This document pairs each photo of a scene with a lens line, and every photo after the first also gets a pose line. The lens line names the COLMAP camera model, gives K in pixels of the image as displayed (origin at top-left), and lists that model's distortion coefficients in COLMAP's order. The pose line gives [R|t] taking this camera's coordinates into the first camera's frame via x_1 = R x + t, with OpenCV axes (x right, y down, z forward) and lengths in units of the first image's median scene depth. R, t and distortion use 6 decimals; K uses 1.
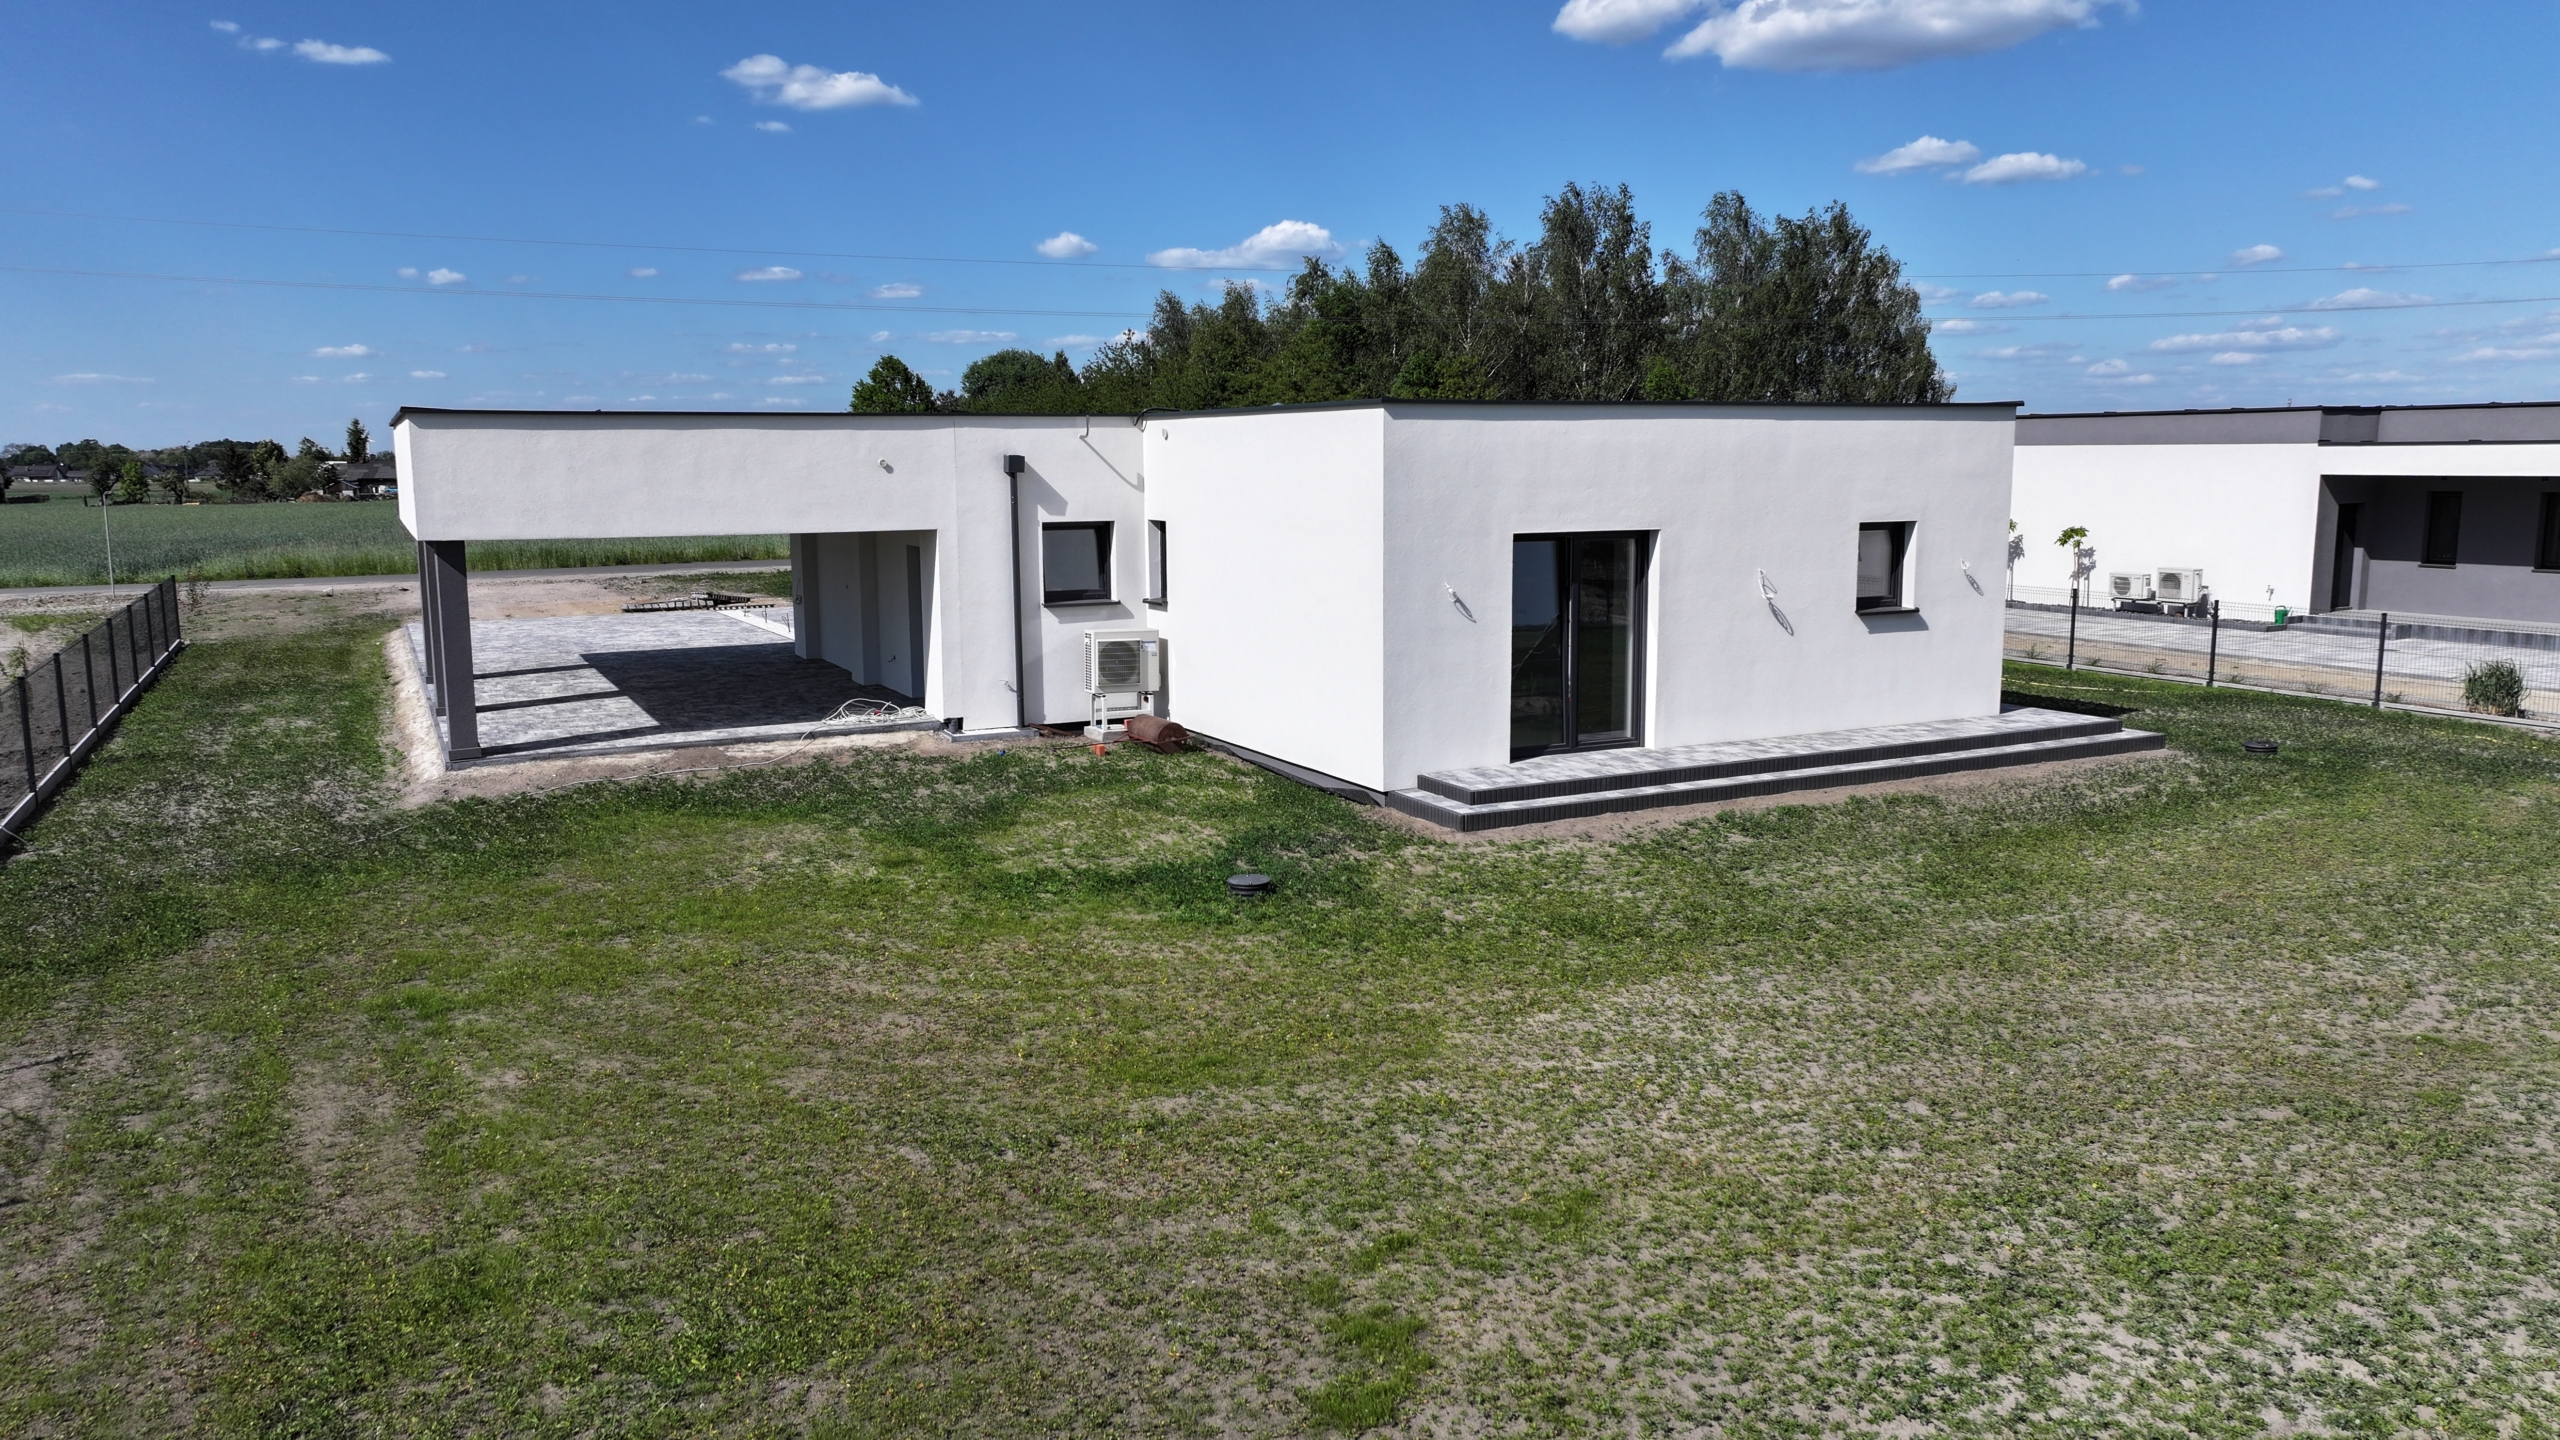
lens RADIAL K [[1794.7, 0, 1281.7], [0, 1794.7, 714.6], [0, 0, 1]] dist [0.002256, 0.008286]
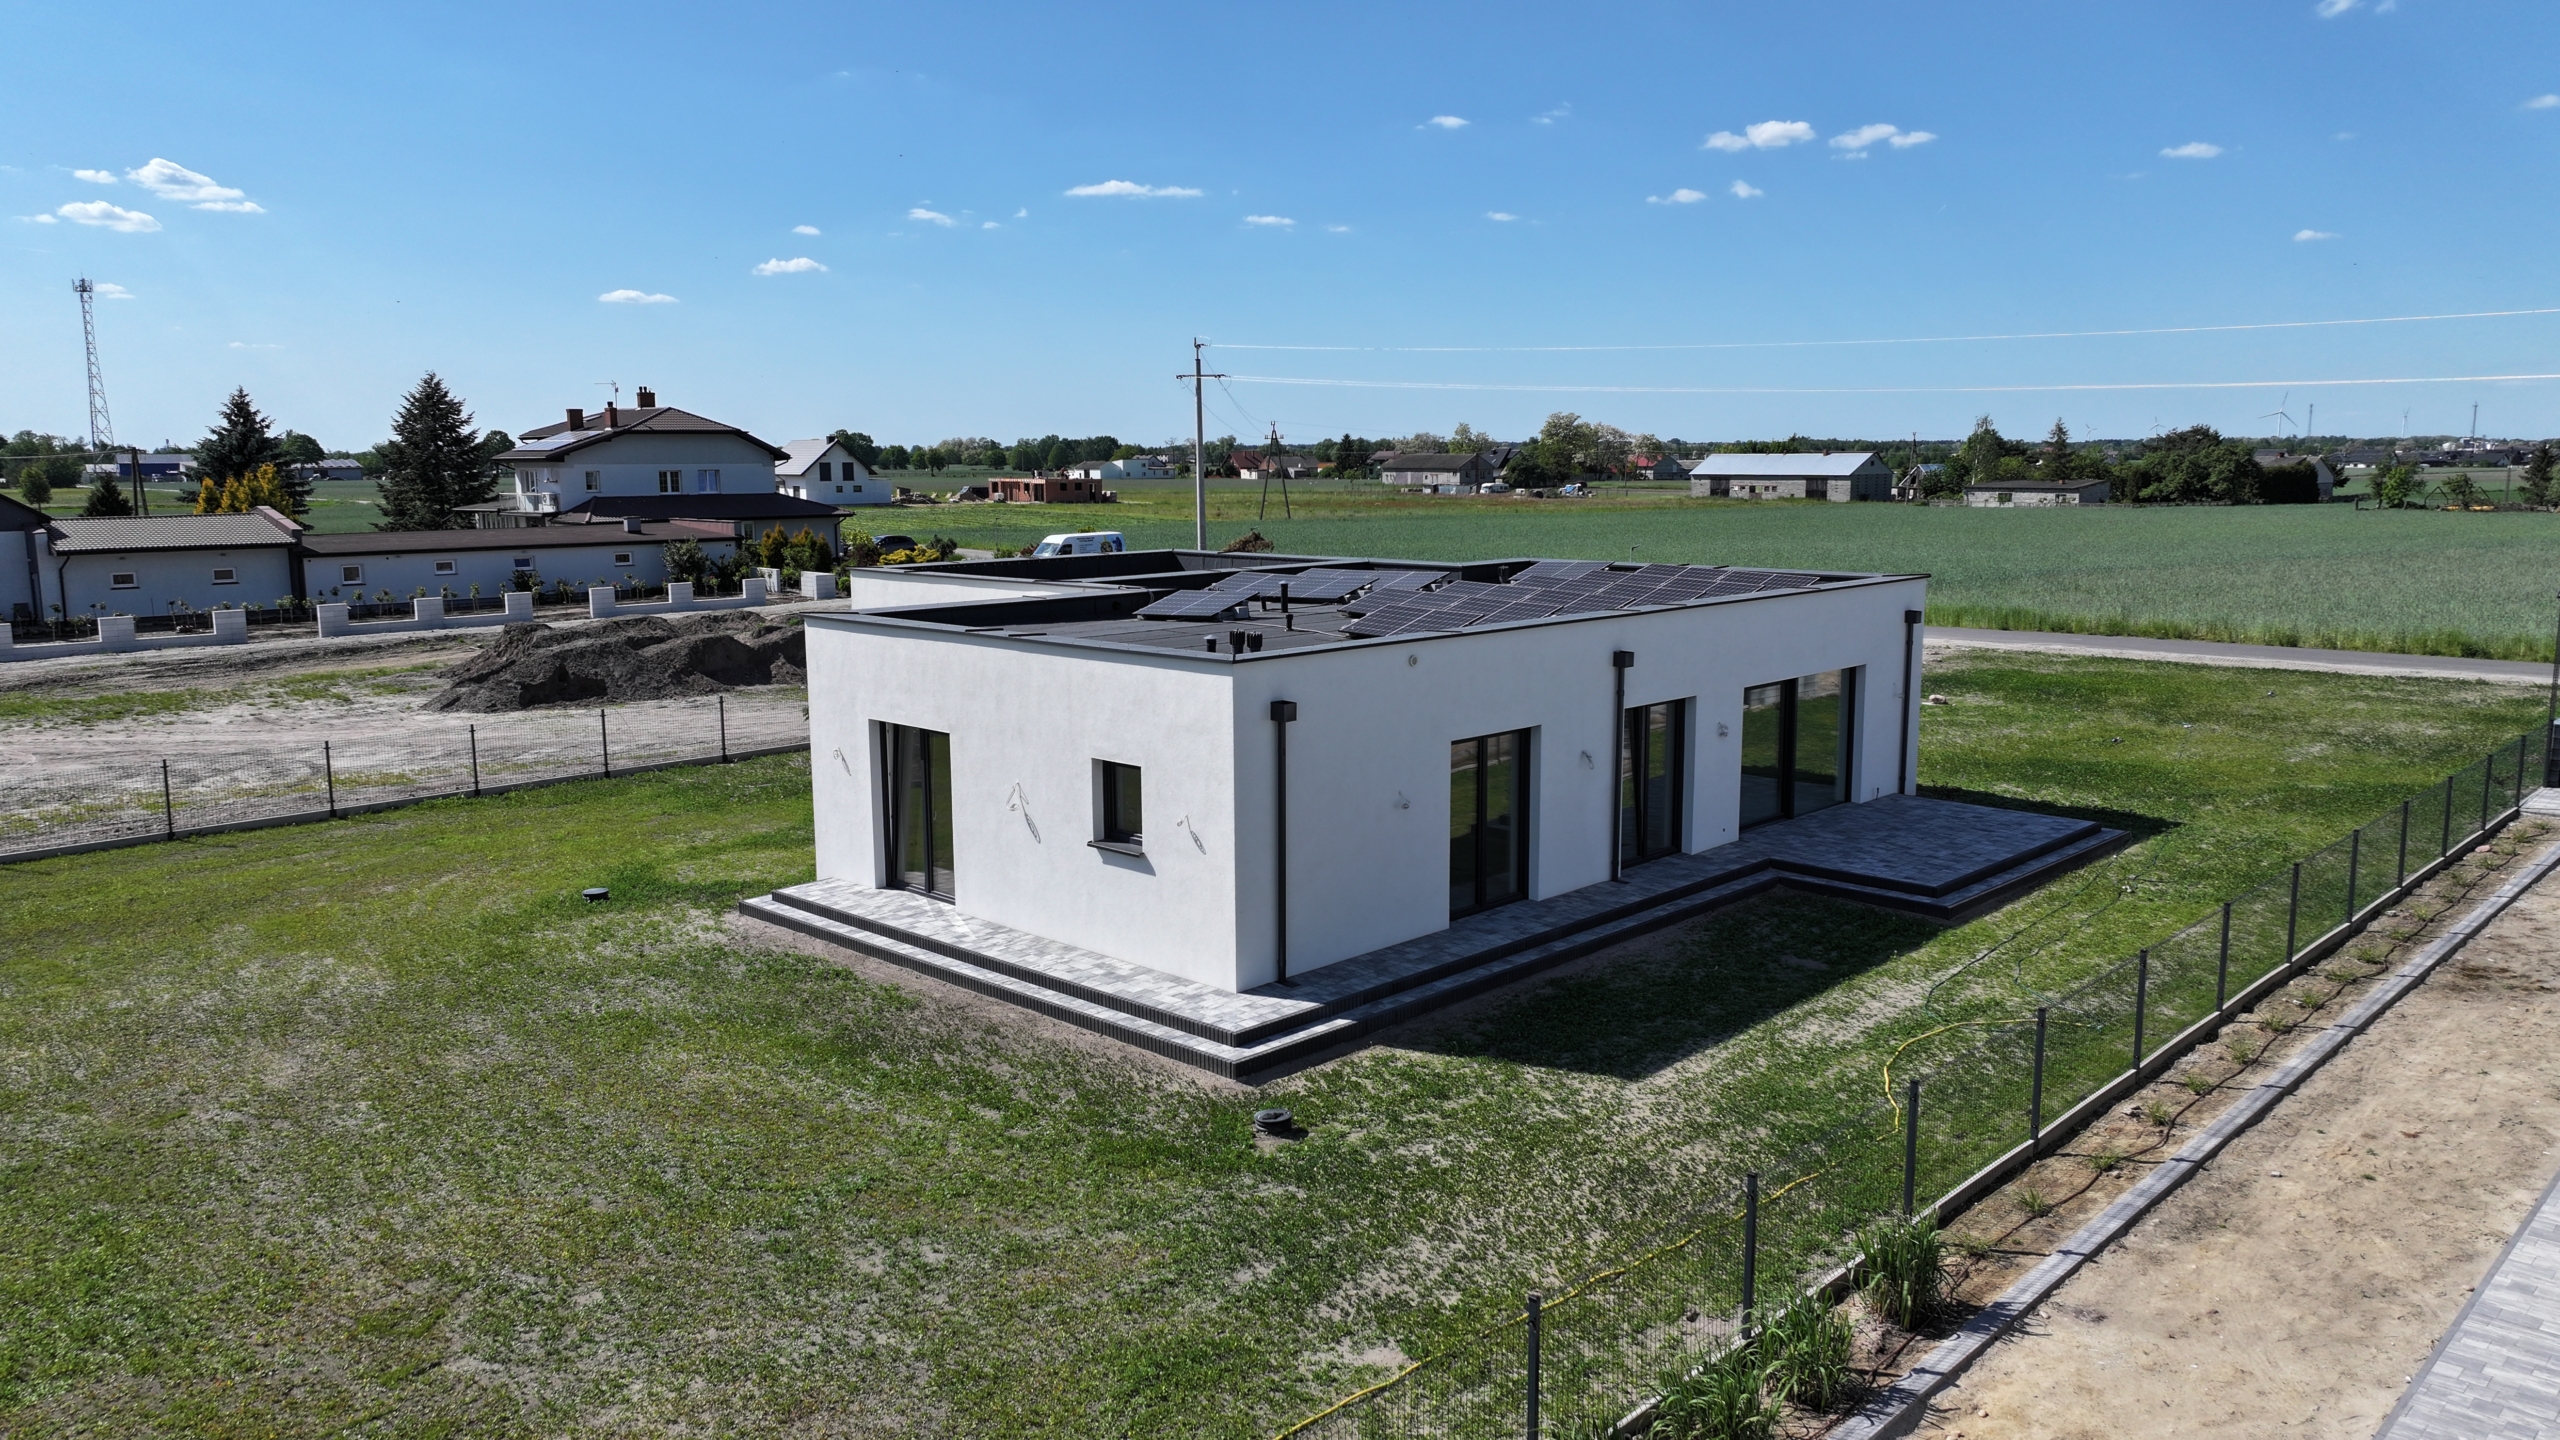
lens RADIAL K [[1794.7, 0, 1281.7], [0, 1794.7, 714.6], [0, 0, 1]] dist [0.002256, 0.008286]
pose [[0.321721, 0.144521, -0.935740, 1.297149], [-0.131305, 0.985543, 0.107068, -0.251731], [0.937686, 0.088421, 0.336046, 0.736171]]
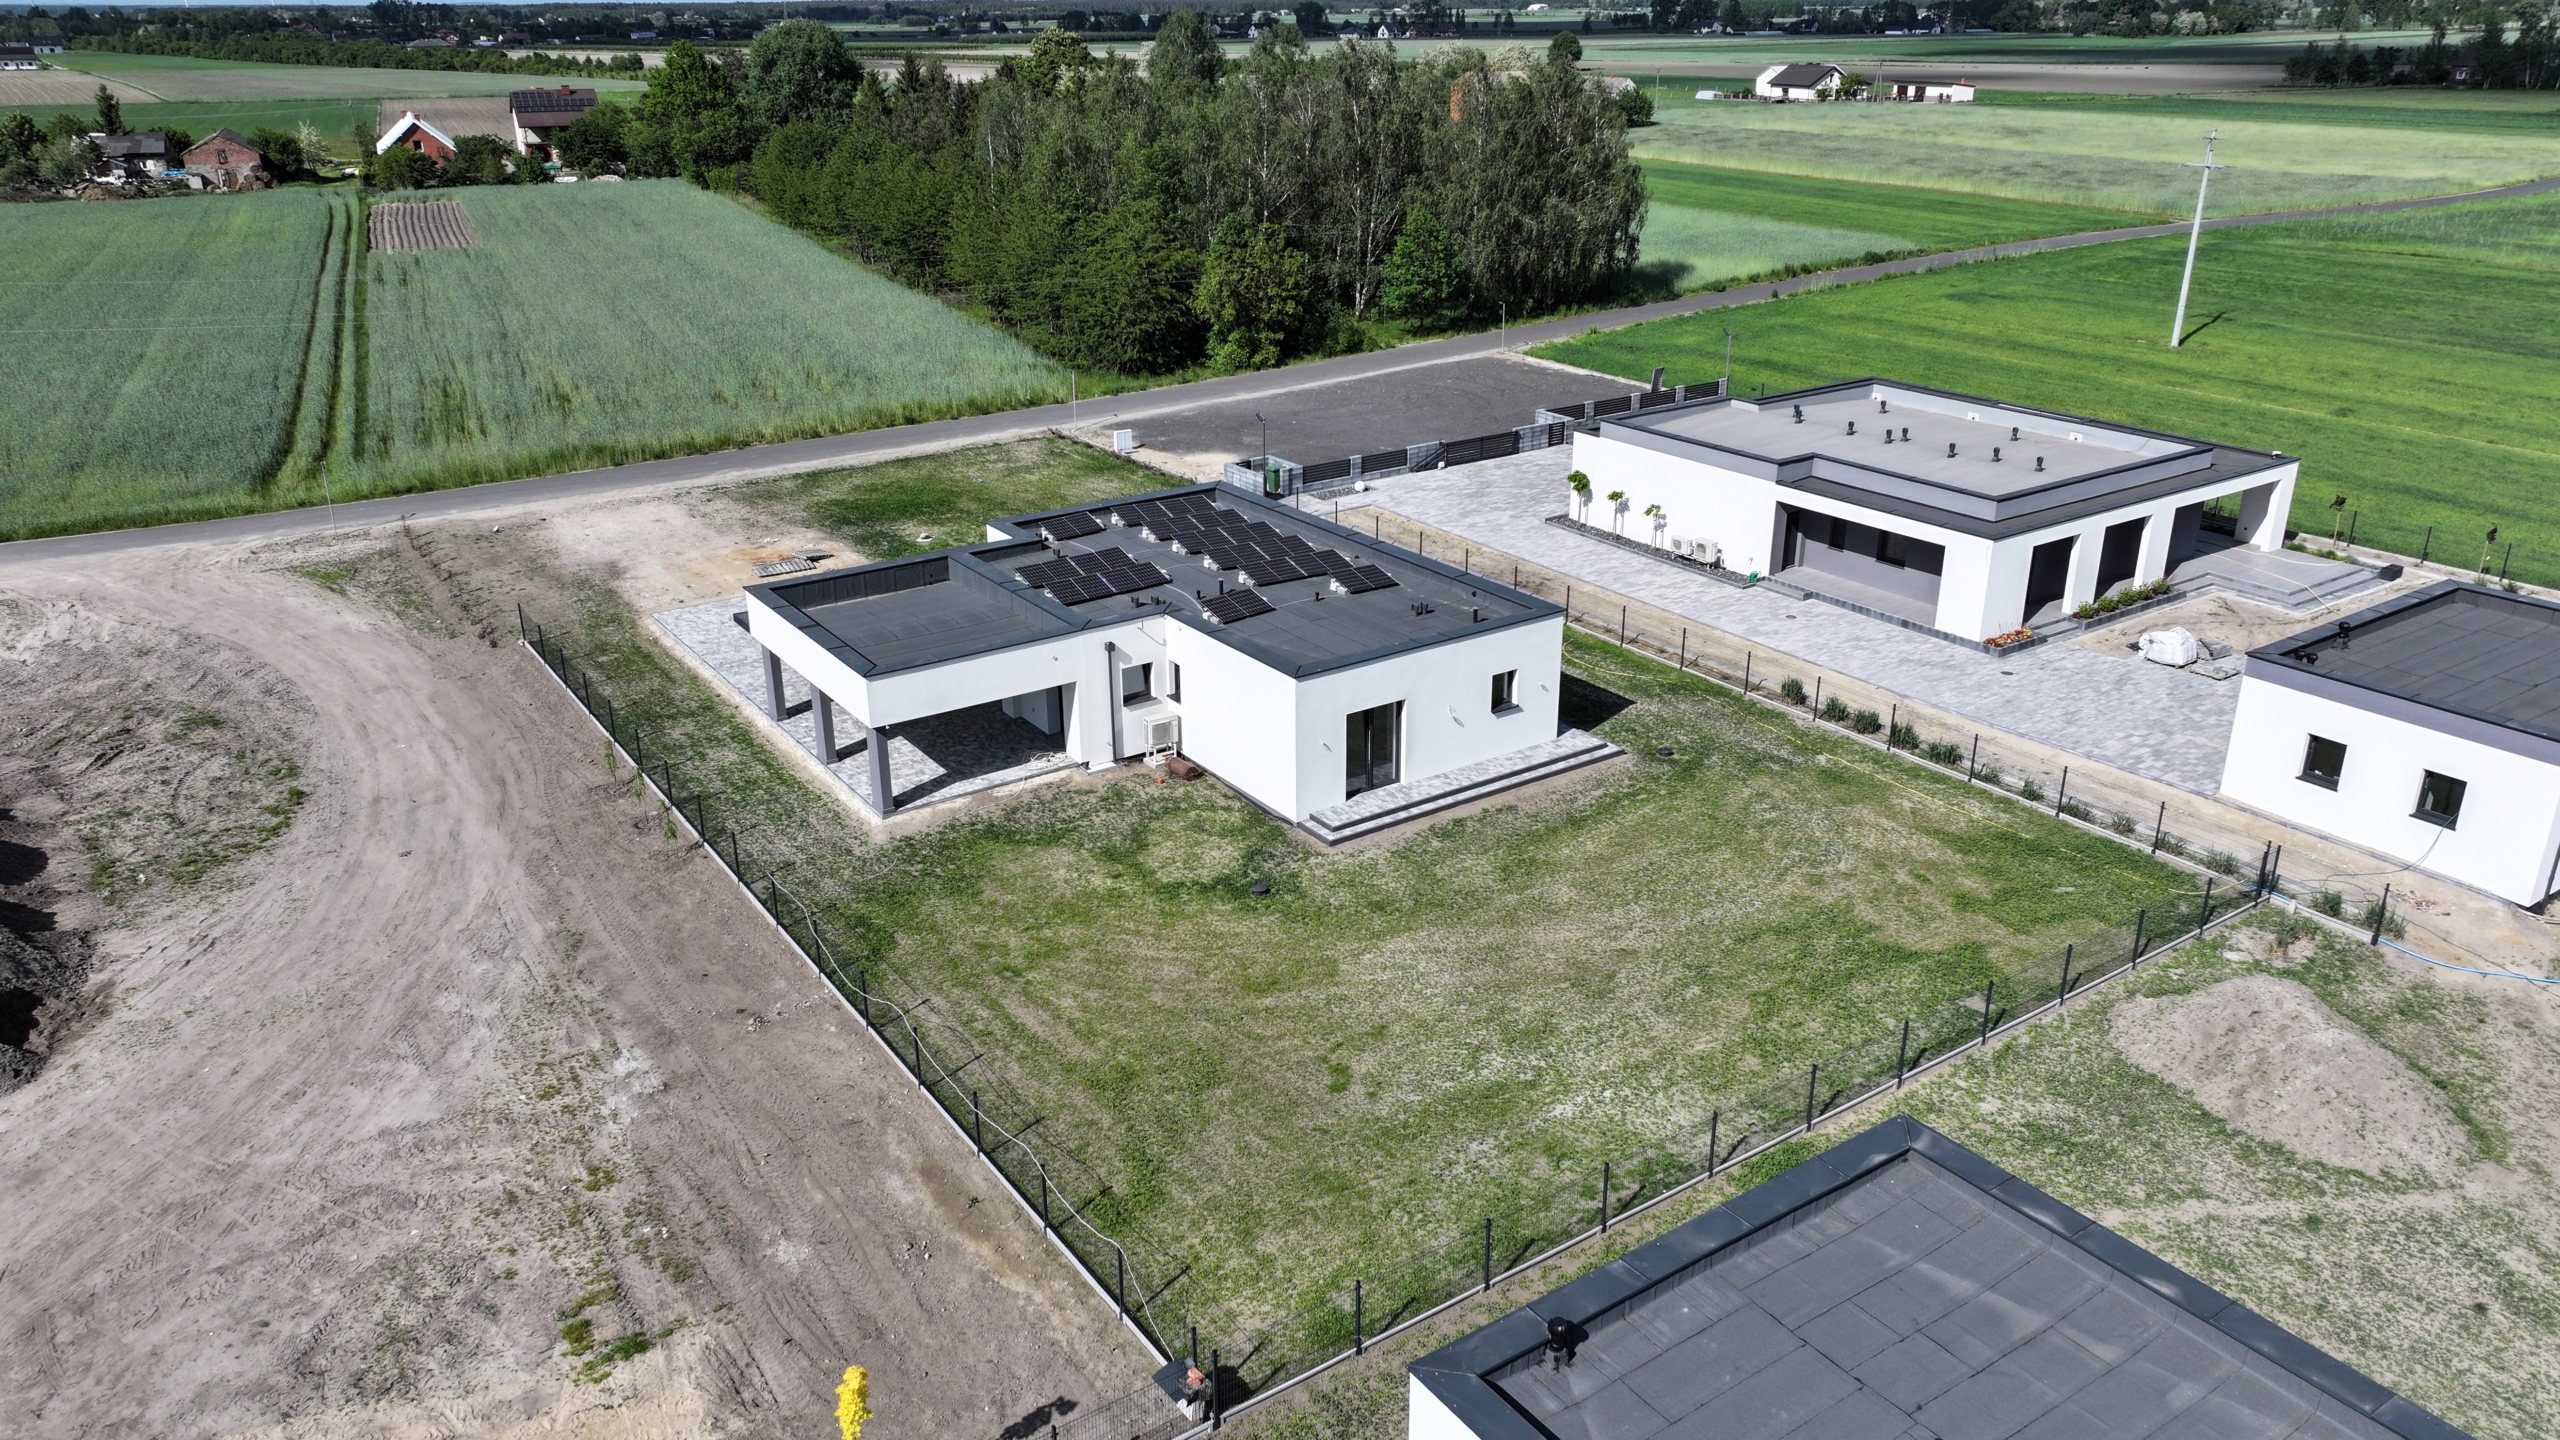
lens RADIAL K [[1794.7, 0, 1281.7], [0, 1794.7, 714.6], [0, 0, 1]] dist [0.002256, 0.008286]
pose [[0.991458, -0.049453, 0.120690, -0.219539], [0.019870, 0.971801, 0.234963, -0.589442], [-0.128906, -0.230558, 0.964482, -1.162760]]
